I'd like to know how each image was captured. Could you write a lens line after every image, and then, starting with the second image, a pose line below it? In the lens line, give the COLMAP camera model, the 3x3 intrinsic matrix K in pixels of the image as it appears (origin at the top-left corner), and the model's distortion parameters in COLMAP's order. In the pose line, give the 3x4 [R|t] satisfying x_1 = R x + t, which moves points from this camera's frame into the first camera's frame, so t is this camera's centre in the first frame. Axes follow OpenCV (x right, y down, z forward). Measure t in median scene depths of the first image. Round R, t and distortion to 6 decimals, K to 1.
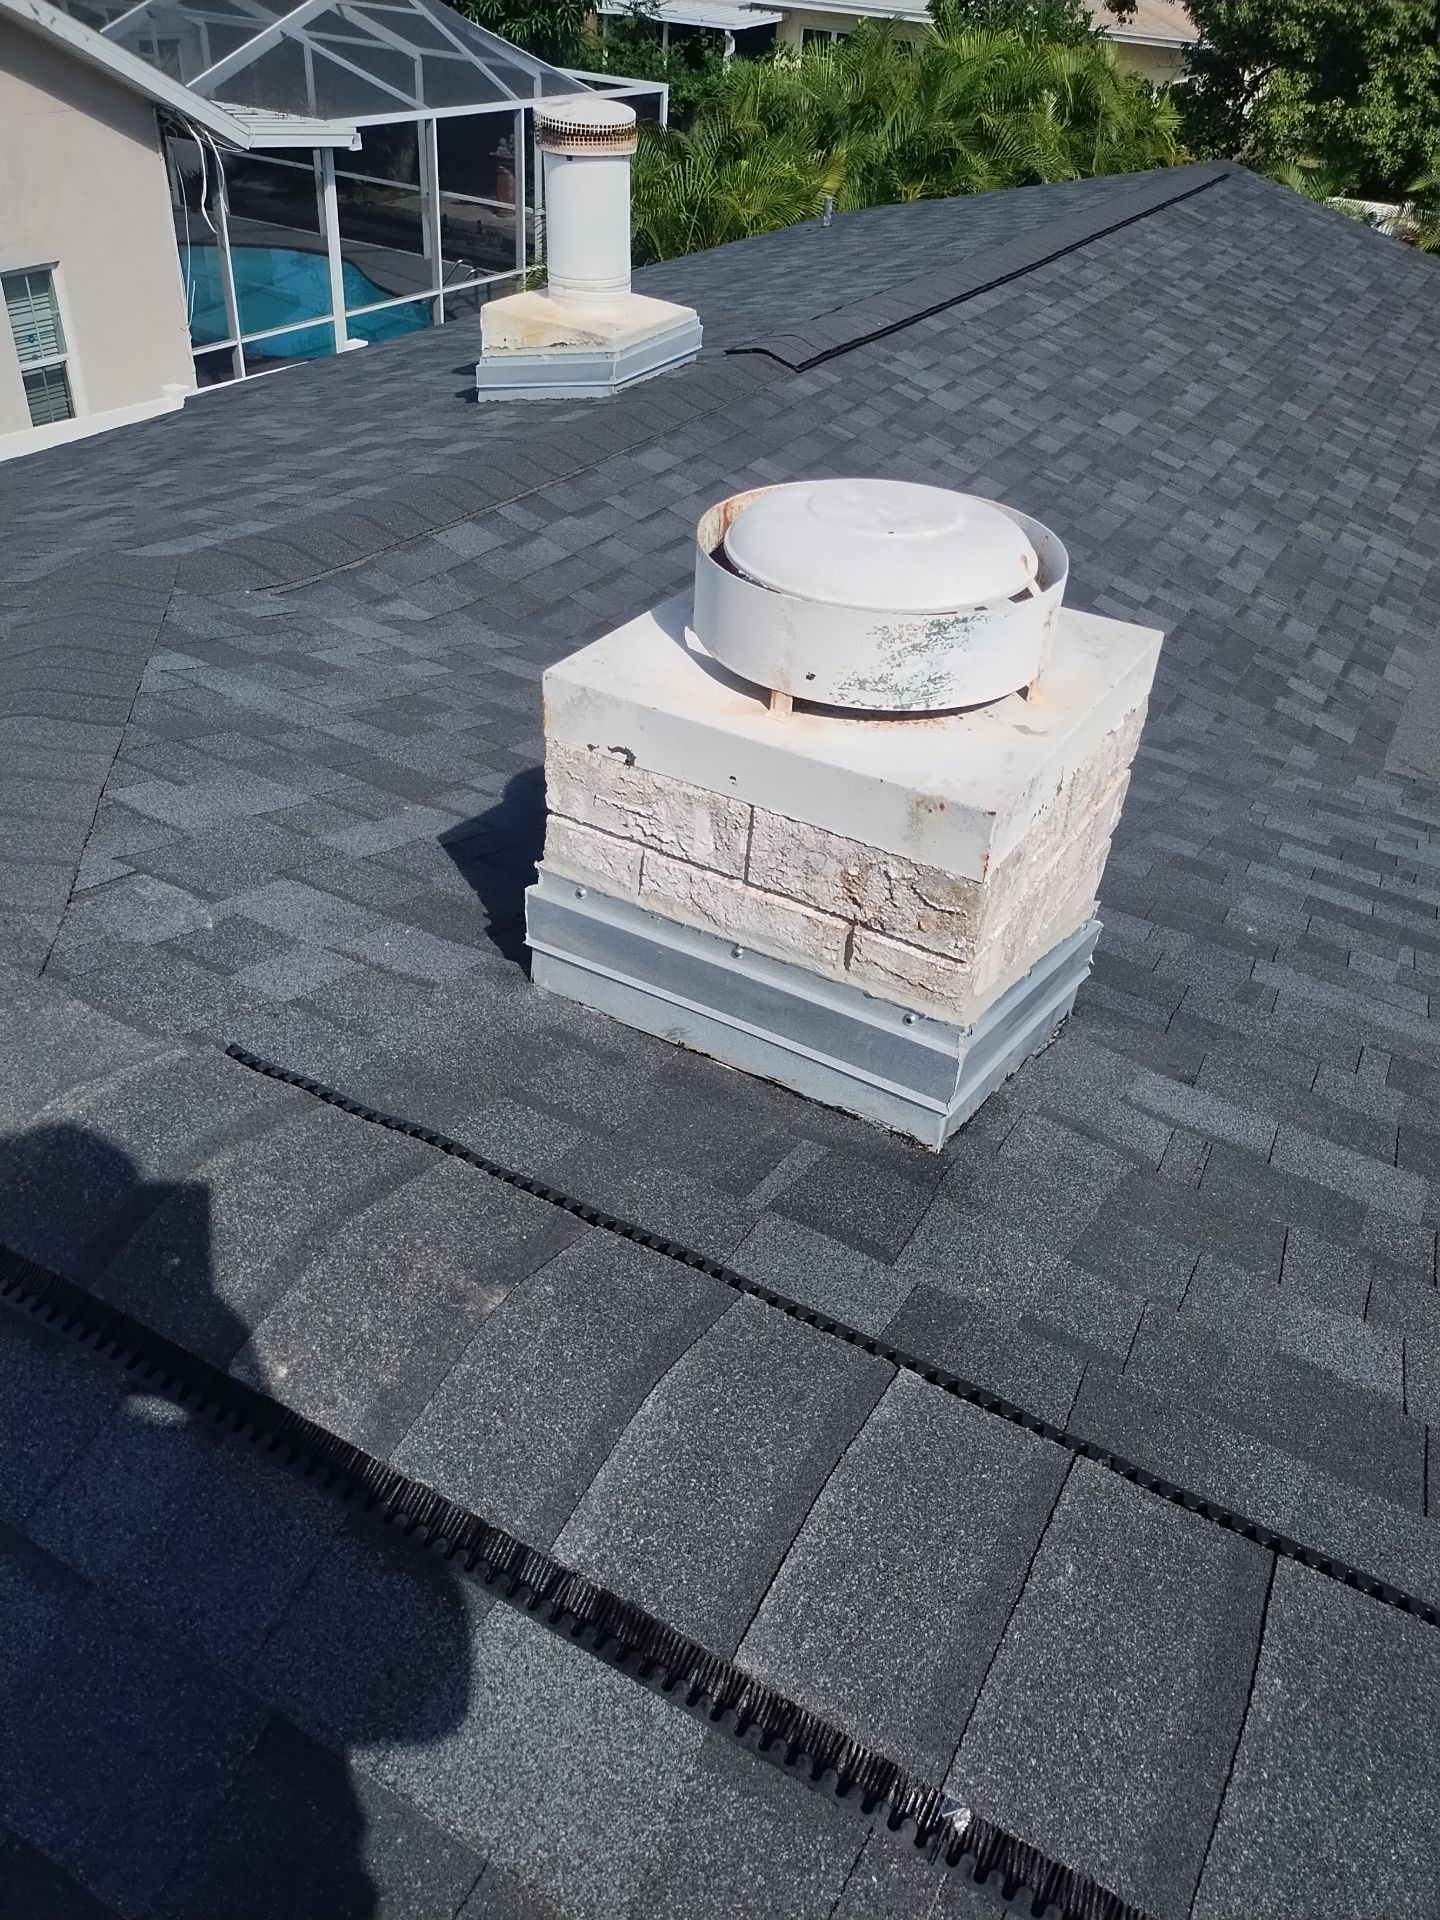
lens RADIAL K [[1453.6, 0, 749.6], [0, 1453.6, 972.0], [0, 0, 1]] dist [0.037677, -0.046657]
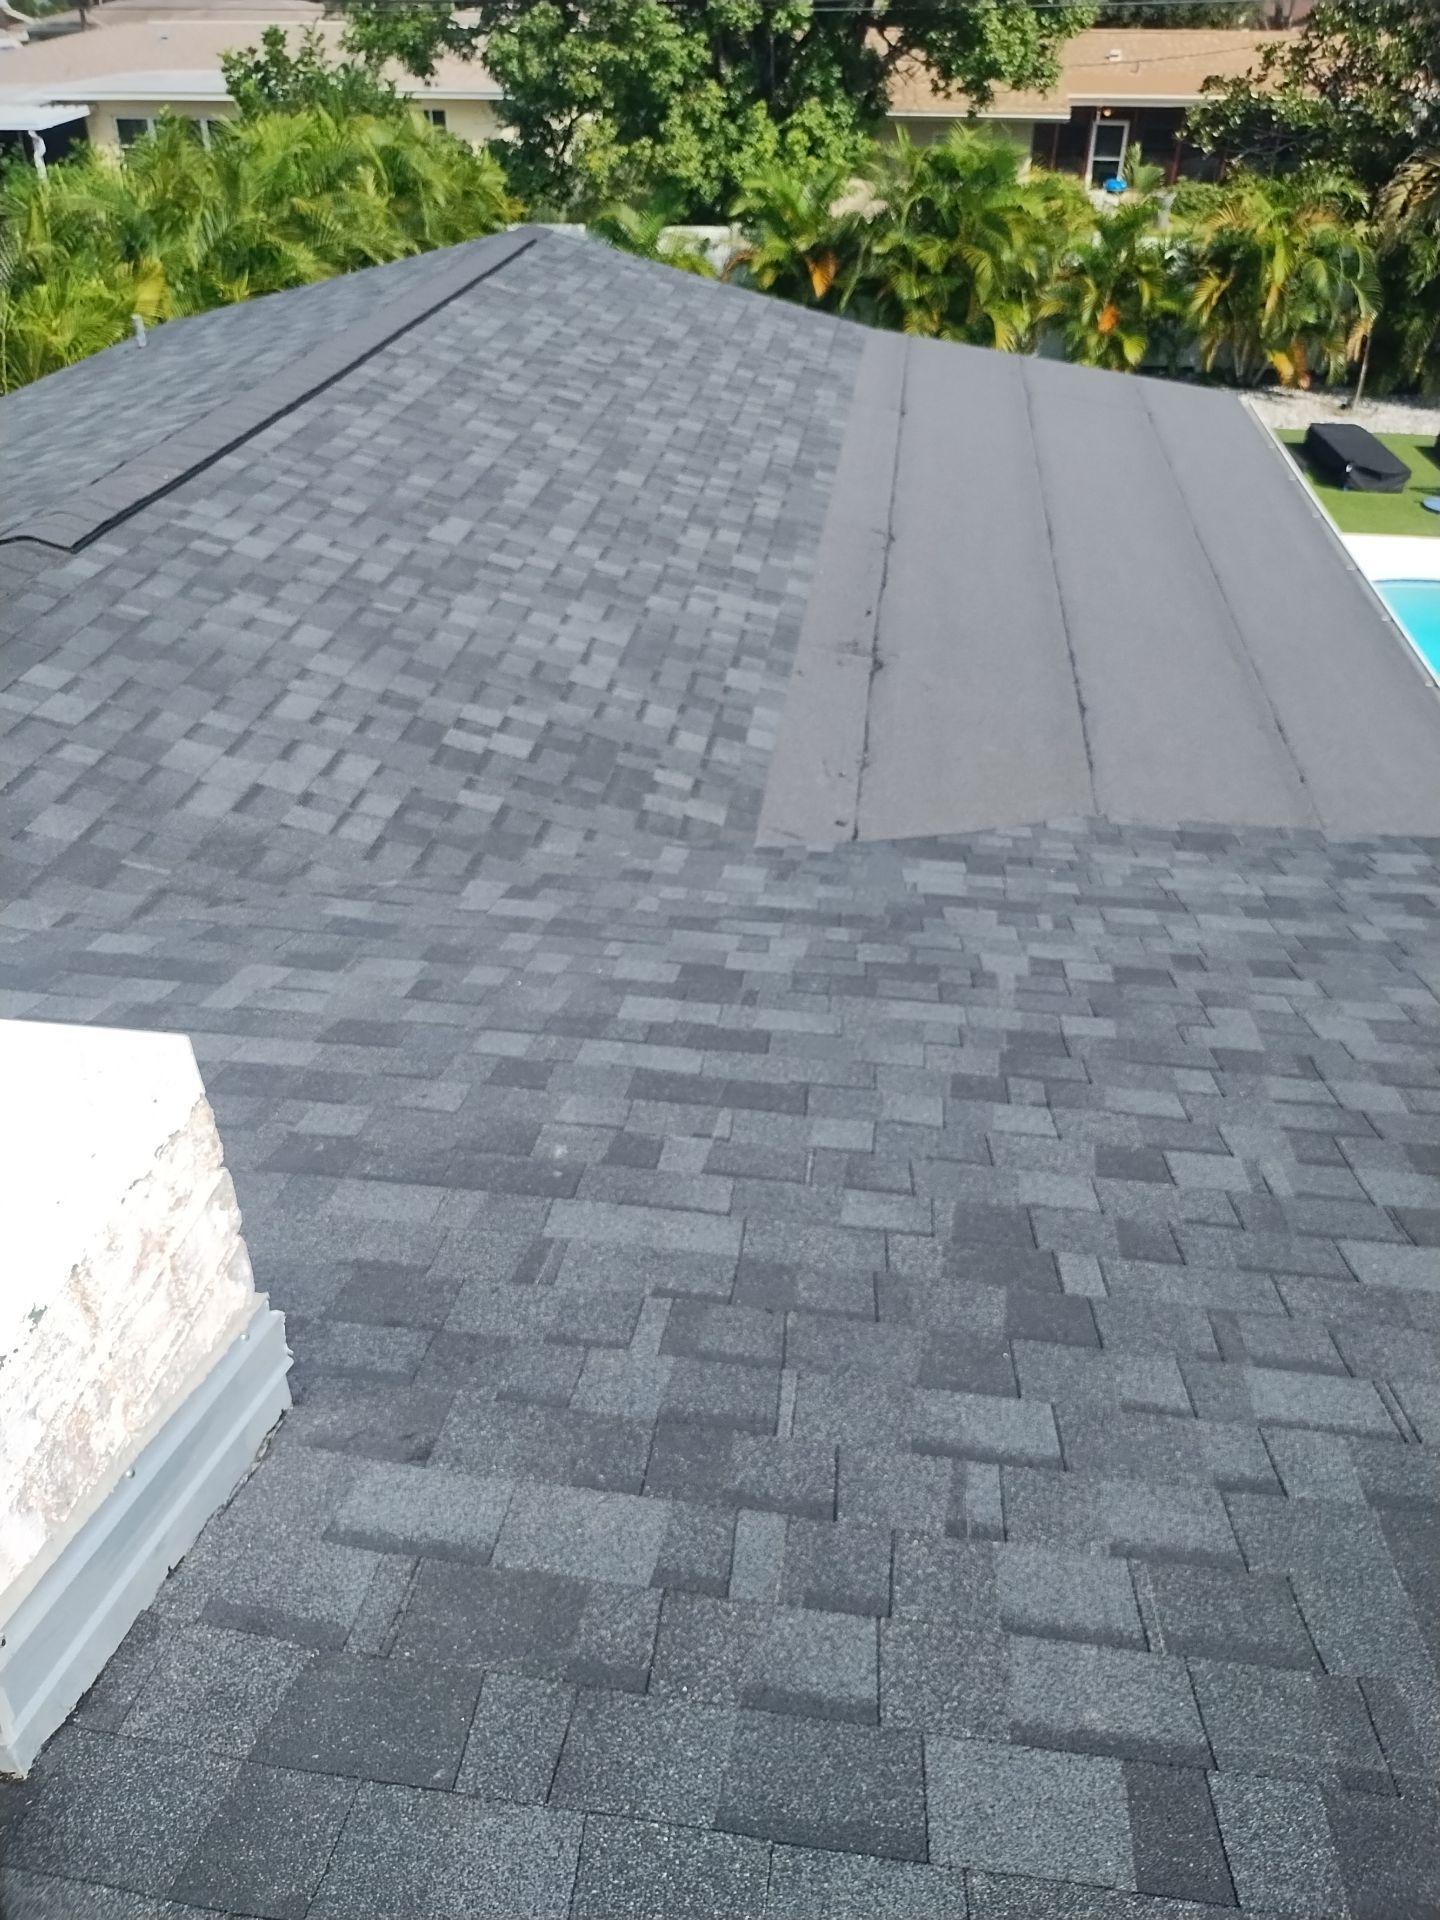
lens RADIAL K [[1453.6, 0, 760.9], [0, 1453.6, 969.1], [0, 0, 1]] dist [0.037677, -0.046657]
pose [[0.923456, -0.270198, 0.272437, 0.112784], [0.276971, 0.960775, 0.014053, -0.056318], [-0.265548, 0.062479, 0.962071, 0.025109]]
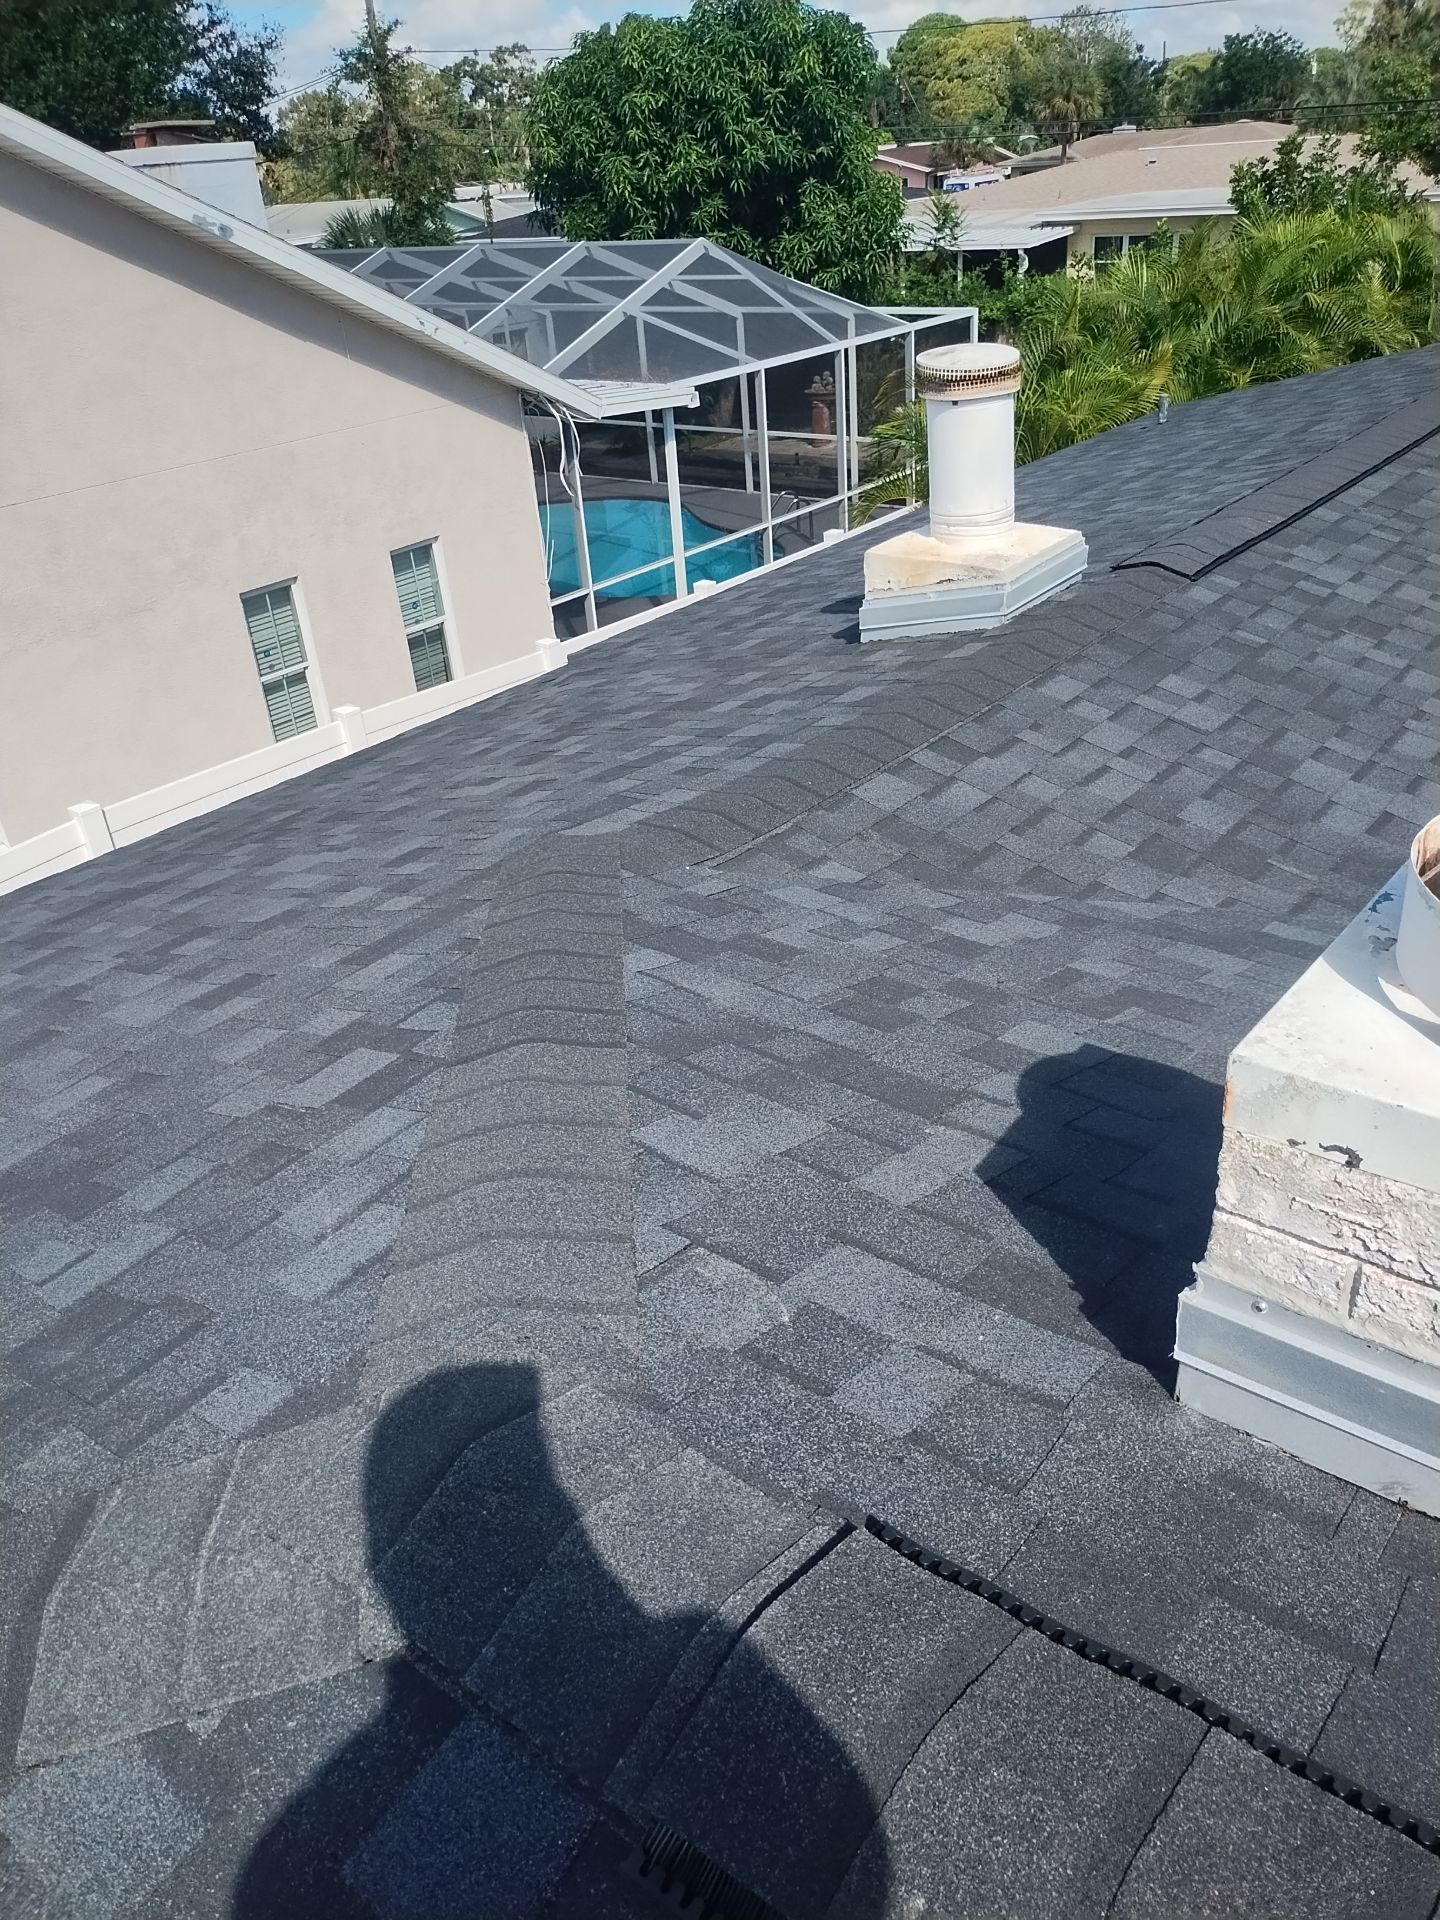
lens RADIAL K [[1453.6, 0, 736.4], [0, 1453.6, 978.0], [0, 0, 1]] dist [0.037677, -0.046657]
pose [[0.976056, -0.038645, -0.214057, -0.065387], [0.013087, 0.992742, -0.119552, -0.042598], [0.217124, 0.113888, 0.969478, 0.036982]]
